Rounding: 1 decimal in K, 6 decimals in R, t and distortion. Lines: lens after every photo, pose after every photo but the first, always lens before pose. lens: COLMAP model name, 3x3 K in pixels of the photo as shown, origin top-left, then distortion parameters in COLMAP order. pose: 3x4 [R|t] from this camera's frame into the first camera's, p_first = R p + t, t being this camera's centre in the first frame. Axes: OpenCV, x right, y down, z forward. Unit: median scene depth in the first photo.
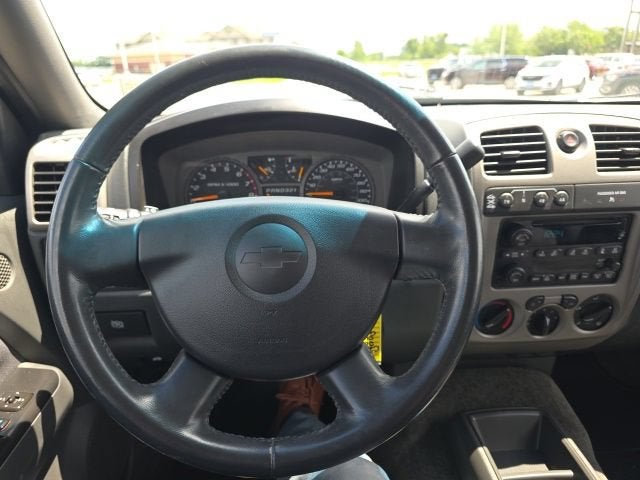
lens RADIAL K [[444.0, 0, 314.9], [0, 444.0, 239.4], [0, 0, 1]] dist [0.029170, -0.030695]
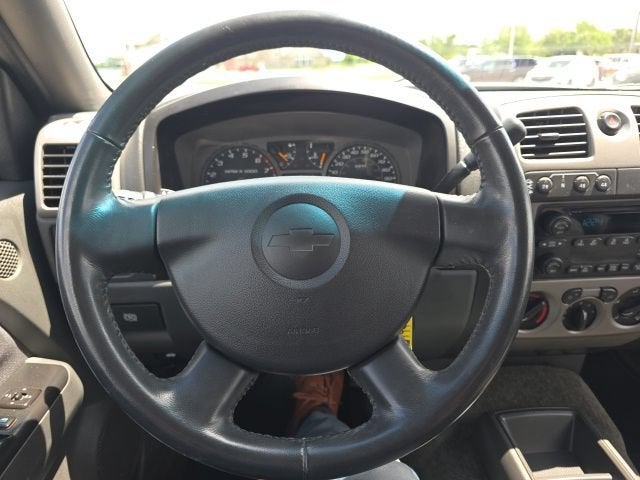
lens RADIAL K [[444.0, 0, 321.4], [0, 444.0, 236.3], [0, 0, 1]] dist [0.029170, -0.030695]
pose [[0.999993, 0.001280, -0.003563, -0.037170], [-0.001310, 0.999965, -0.008292, 0.028264], [0.003553, 0.008297, 0.999959, 0.058831]]
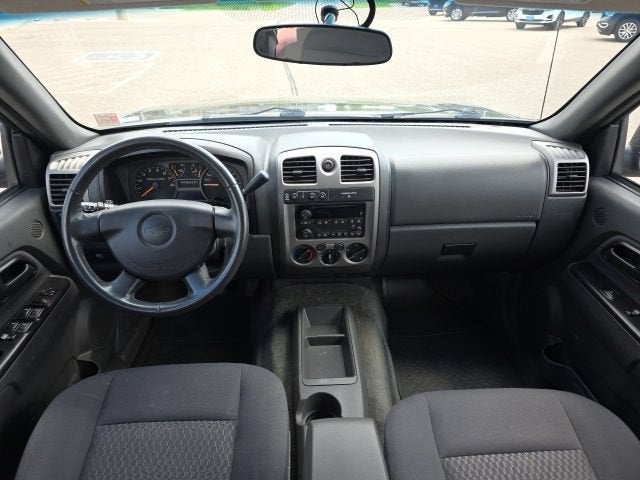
lens RADIAL K [[444.0, 0, 324.0], [0, 444.0, 239.0], [0, 0, 1]] dist [0.029170, -0.030695]
pose [[0.999867, 0.010338, 0.012596, 0.534433], [-0.012117, 0.988533, 0.150521, -0.196719], [-0.010895, -0.150653, 0.988527, -0.959132]]
